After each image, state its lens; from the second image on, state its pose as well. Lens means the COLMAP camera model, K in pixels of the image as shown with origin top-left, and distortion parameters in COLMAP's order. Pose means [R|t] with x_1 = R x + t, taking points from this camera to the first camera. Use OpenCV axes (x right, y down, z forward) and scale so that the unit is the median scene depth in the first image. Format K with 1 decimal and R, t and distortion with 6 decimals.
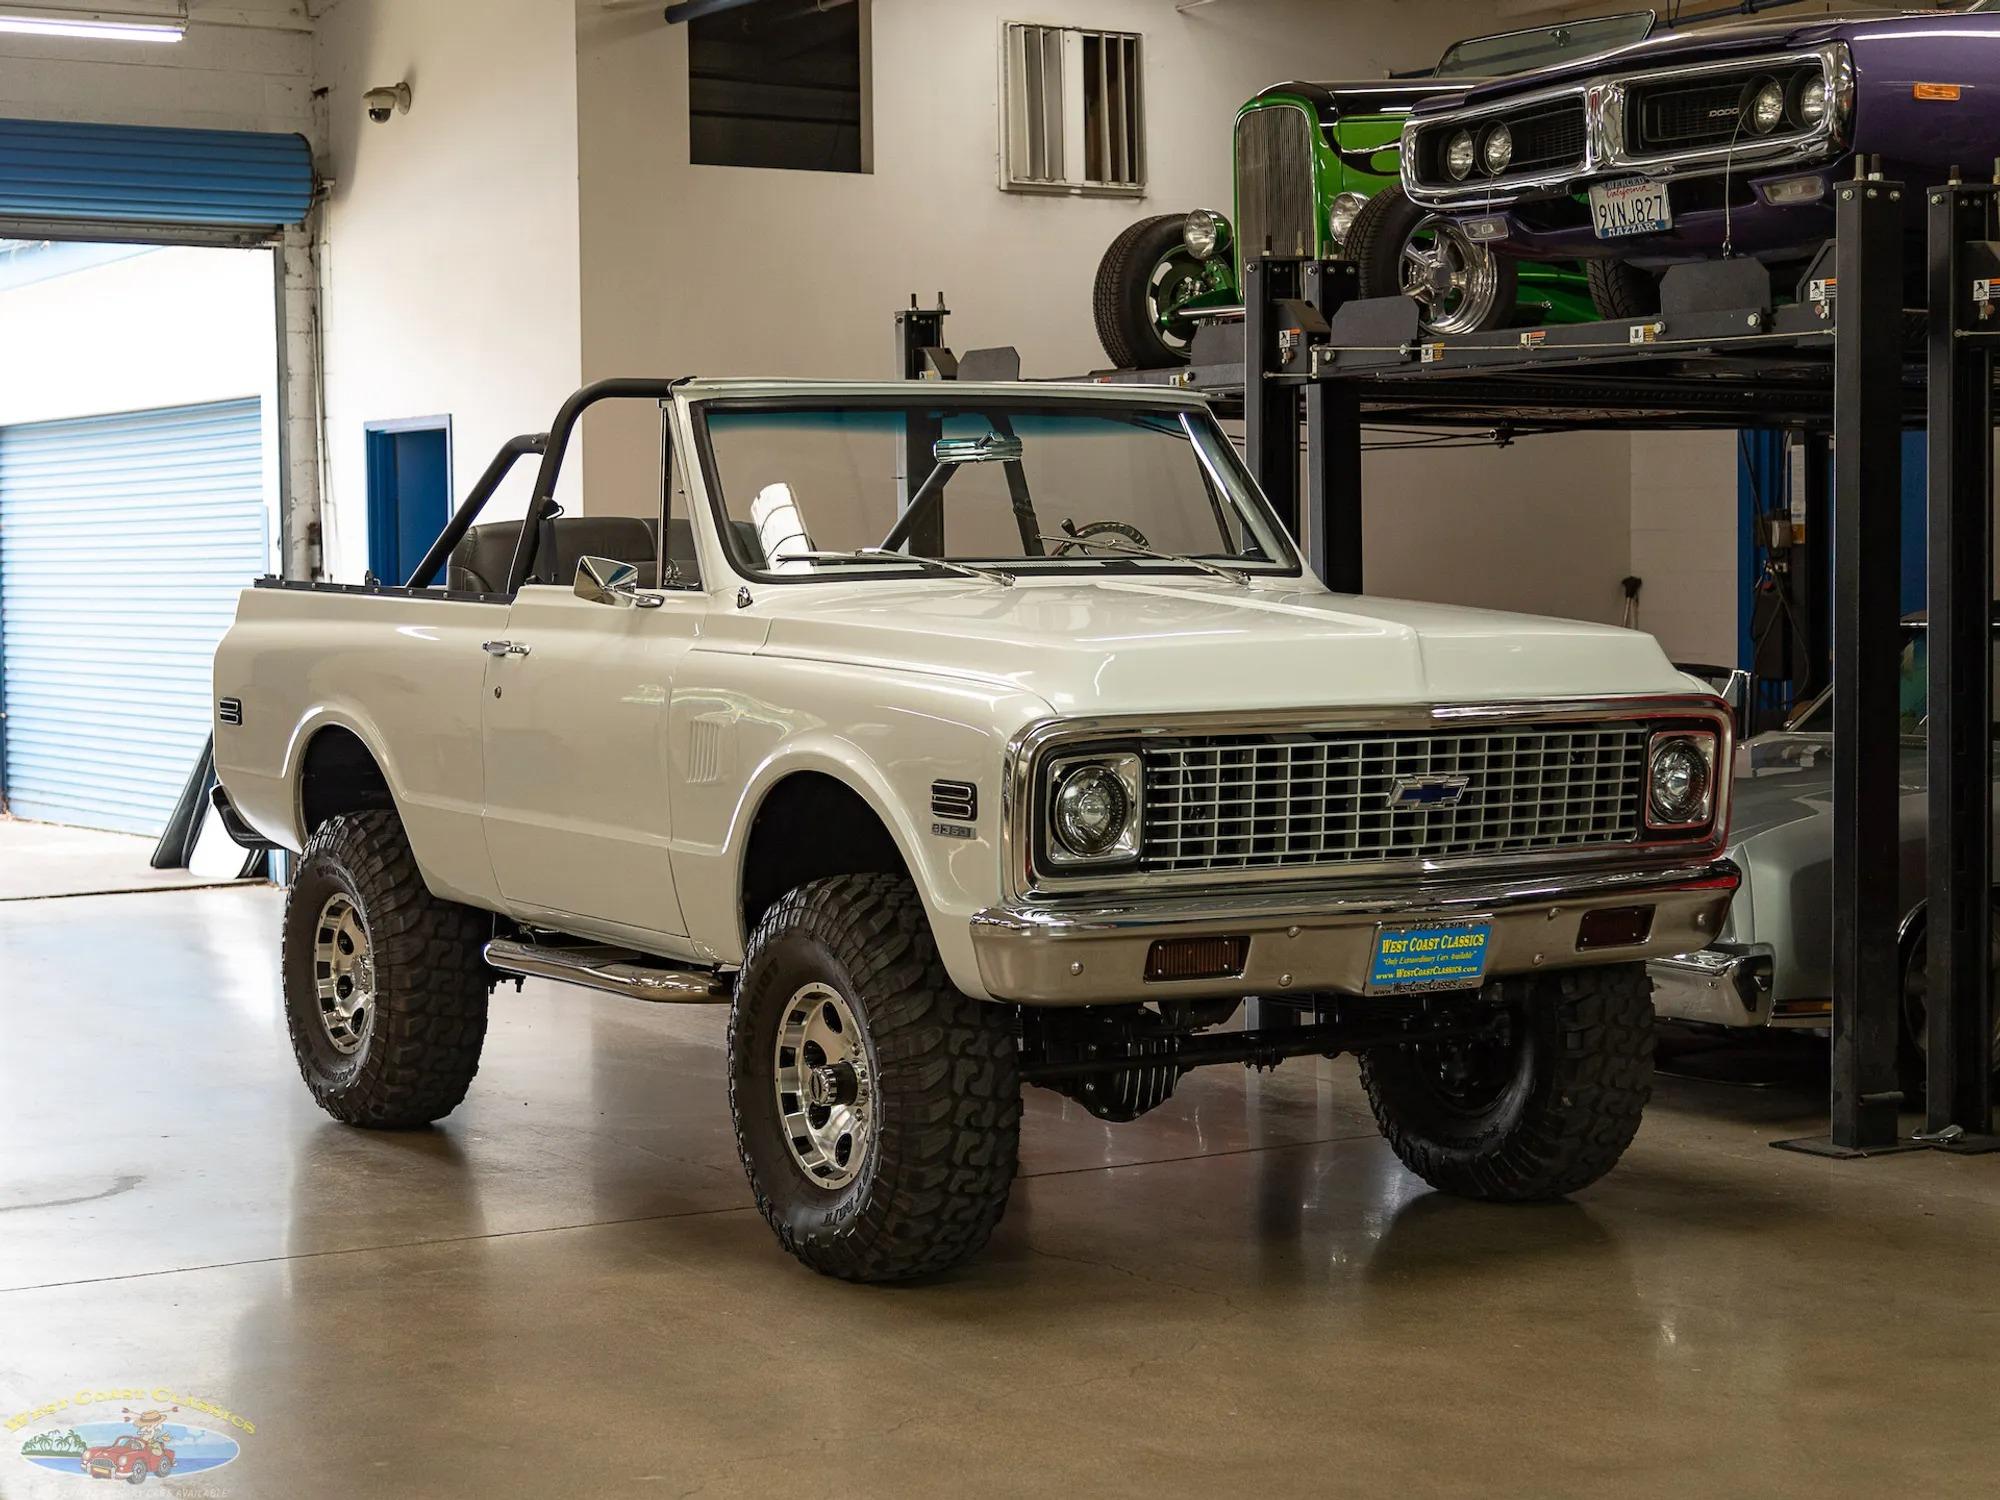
lens RADIAL K [[3900.6, 0, 990.5], [0, 3900.6, 781.8], [0, 0, 1]] dist [0.074925, -0.129863]
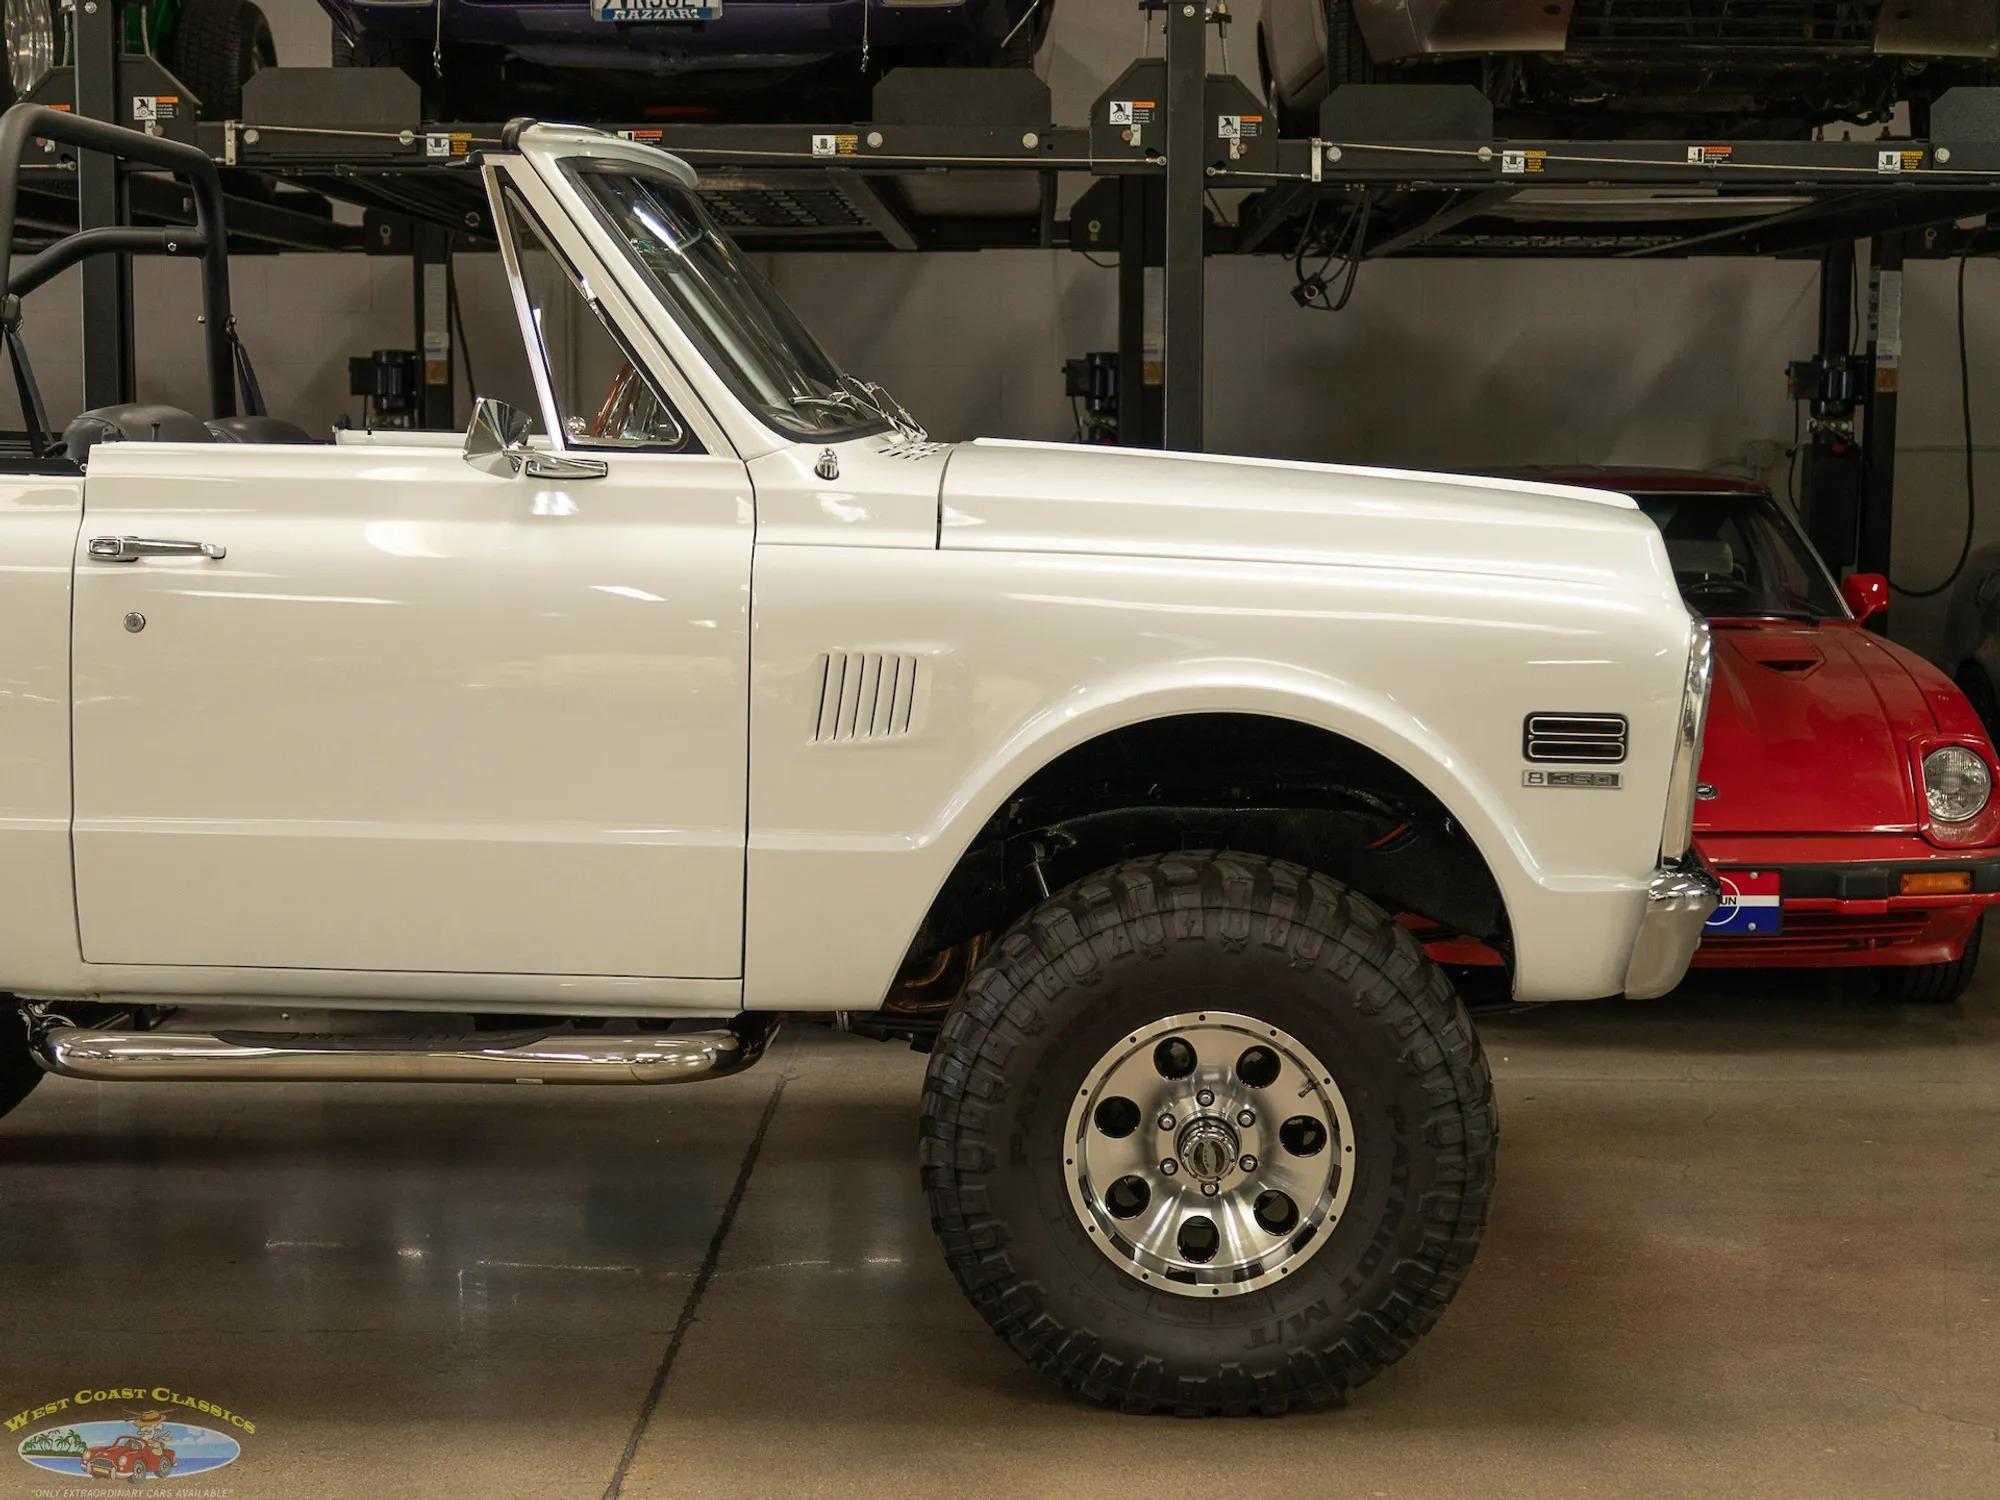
lens RADIAL K [[3469.6, 0, 1001.1], [0, 3469.6, 850.6], [0, 0, 1]] dist [0.046703, 0.114254]
pose [[0.541104, -0.100741, 0.834900, -0.556408], [0.039731, 0.994753, 0.094280, -0.036488], [-0.840017, -0.017844, 0.542267, 0.655031]]
